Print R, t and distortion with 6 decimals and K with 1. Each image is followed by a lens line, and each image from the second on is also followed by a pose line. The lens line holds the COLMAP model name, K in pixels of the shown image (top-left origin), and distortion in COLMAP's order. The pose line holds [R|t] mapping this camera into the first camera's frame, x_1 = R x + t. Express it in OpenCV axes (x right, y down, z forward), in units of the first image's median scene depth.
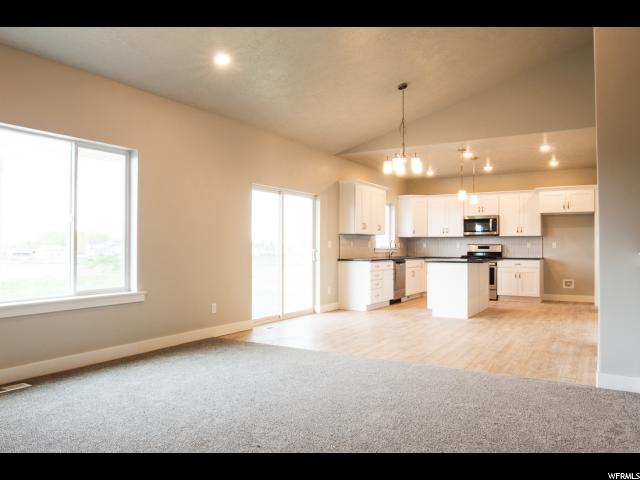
lens RADIAL K [[473.3, 0, 322.2], [0, 473.3, 240.1], [0, 0, 1]] dist [-0.027517, -0.006715]
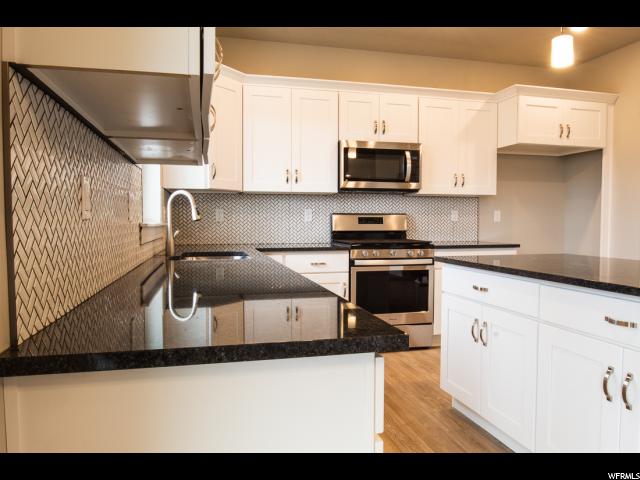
lens RADIAL K [[473.3, 0, 327.9], [0, 473.3, 240.2], [0, 0, 1]] dist [-0.027517, -0.006715]
pose [[0.703046, -0.030718, 0.710481, 0.014303], [-0.008275, 0.998646, 0.051365, 0.012488], [-0.711097, -0.041991, 0.701839, 0.776325]]
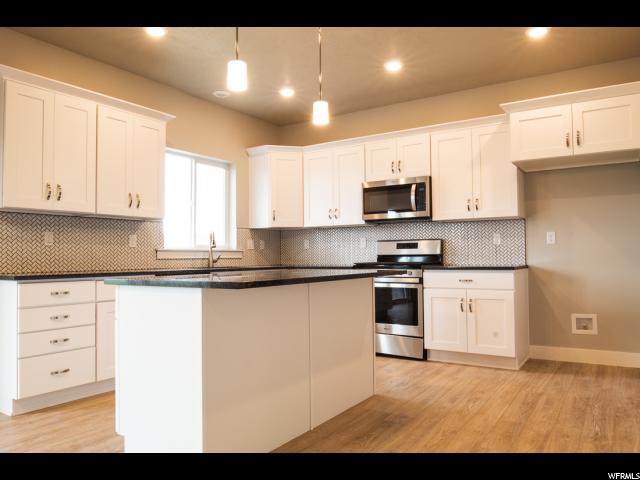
lens RADIAL K [[473.3, 0, 322.5], [0, 473.3, 243.1], [0, 0, 1]] dist [-0.027517, -0.006715]
pose [[0.999267, -0.013541, -0.035808, 0.289942], [0.013031, 0.999811, -0.014431, 0.020021], [0.035997, 0.013954, 0.999254, 0.539441]]
